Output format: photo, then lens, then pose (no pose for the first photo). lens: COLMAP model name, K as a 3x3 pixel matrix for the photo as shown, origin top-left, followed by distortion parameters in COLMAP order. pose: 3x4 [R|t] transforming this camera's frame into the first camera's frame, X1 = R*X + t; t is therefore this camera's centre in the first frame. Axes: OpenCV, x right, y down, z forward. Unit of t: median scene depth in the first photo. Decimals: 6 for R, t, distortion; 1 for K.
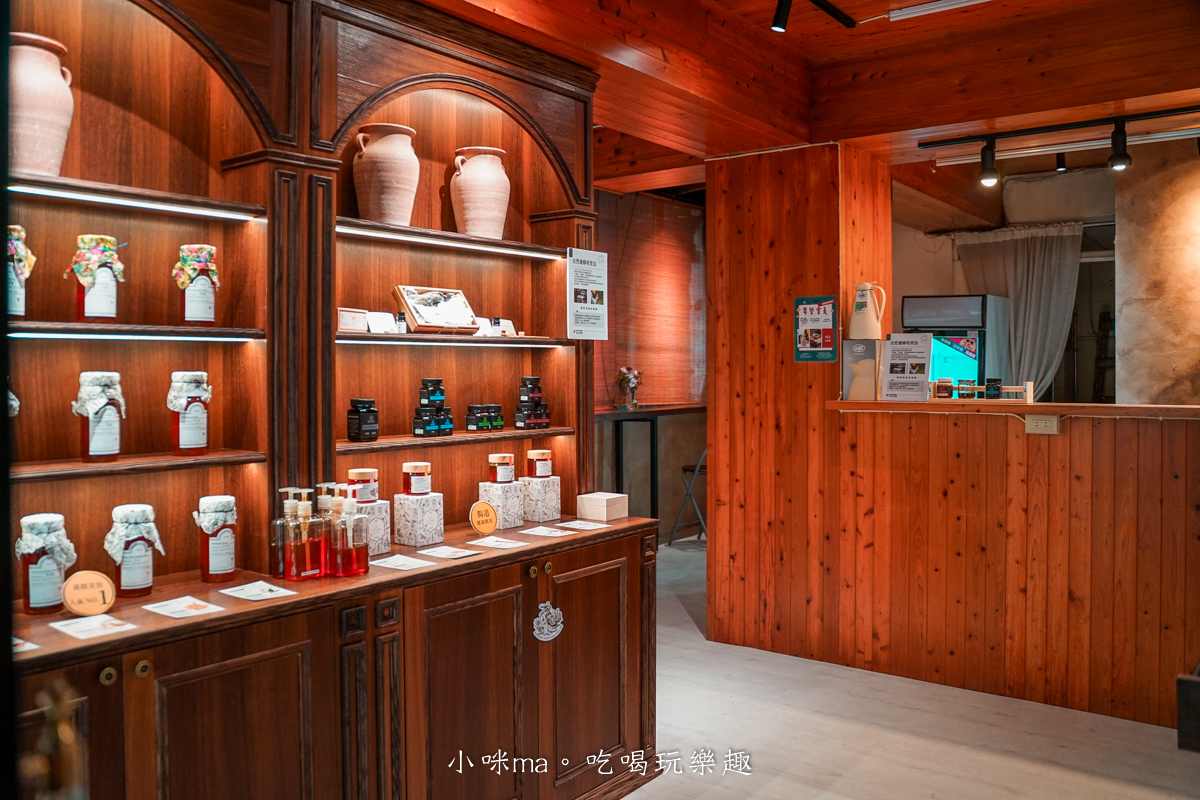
lens RADIAL K [[960.9, 0, 600.1], [0, 960.9, 358.3], [0, 0, 1]] dist [-0.062162, -0.000697]
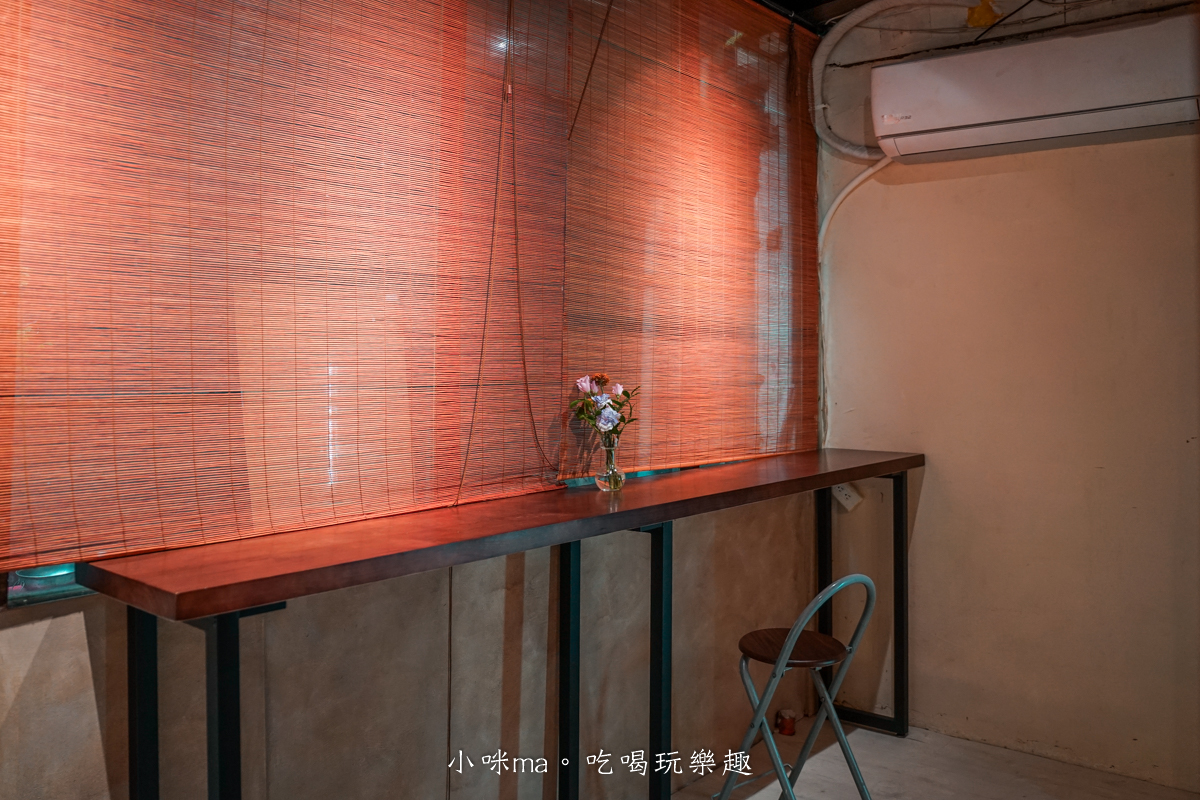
lens RADIAL K [[960.9, 0, 600.1], [0, 960.9, 358.3], [0, 0, 1]] dist [-0.062162, -0.000697]
pose [[0.998523, 0.005937, -0.054014, 0.060018], [-0.005368, 0.999929, 0.010657, -0.002158], [0.054073, -0.010351, 0.998483, 0.744435]]
